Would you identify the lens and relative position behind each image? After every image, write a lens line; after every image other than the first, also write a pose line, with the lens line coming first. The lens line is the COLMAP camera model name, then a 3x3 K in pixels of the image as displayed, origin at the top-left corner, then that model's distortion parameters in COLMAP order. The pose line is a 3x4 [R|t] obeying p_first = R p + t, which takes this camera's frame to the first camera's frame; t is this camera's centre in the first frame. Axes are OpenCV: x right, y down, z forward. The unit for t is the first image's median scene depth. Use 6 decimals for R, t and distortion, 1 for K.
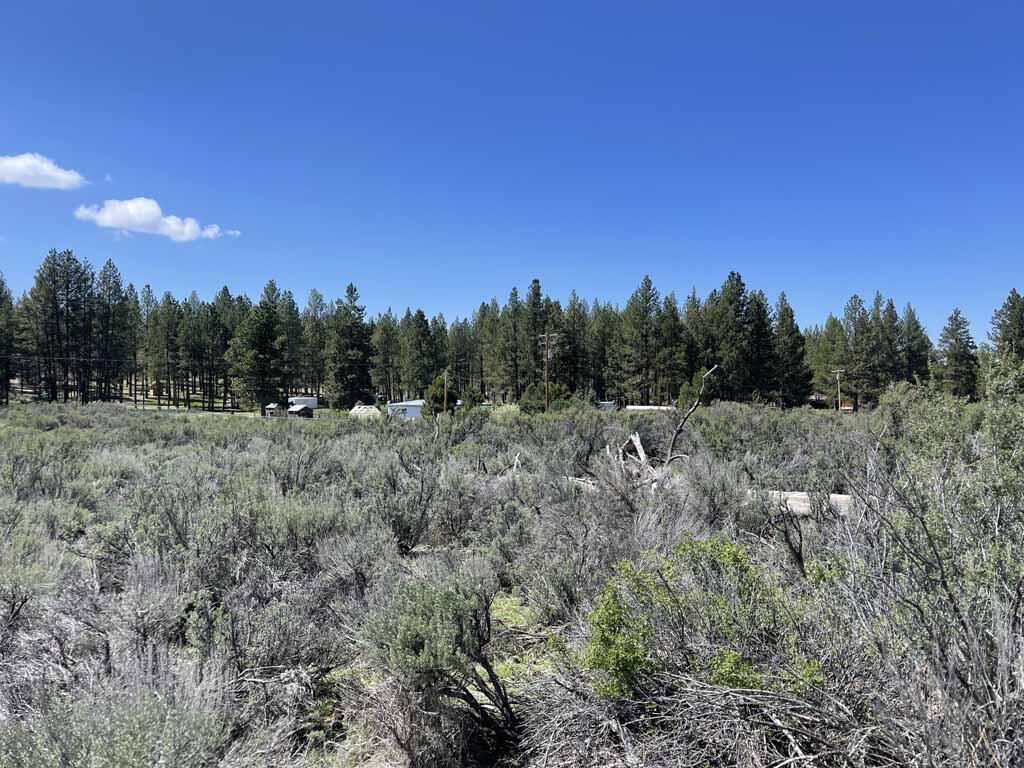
lens RADIAL K [[777.9, 0, 503.3], [0, 777.9, 393.5], [0, 0, 1]] dist [0.078993, -0.094669]
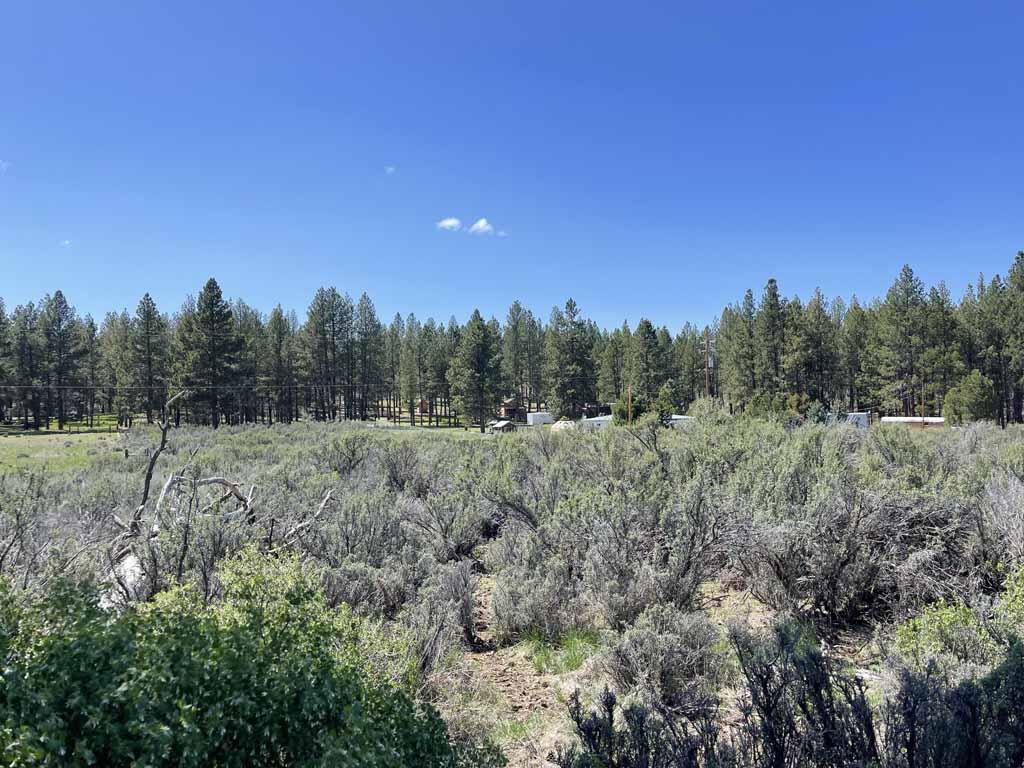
lens RADIAL K [[777.9, 0, 505.6], [0, 777.9, 388.3], [0, 0, 1]] dist [0.078993, -0.094669]
pose [[0.932910, -0.027332, -0.359070, 0.096603], [0.019253, 0.999475, -0.026059, -0.001672], [0.359594, 0.017398, 0.932947, 0.046121]]
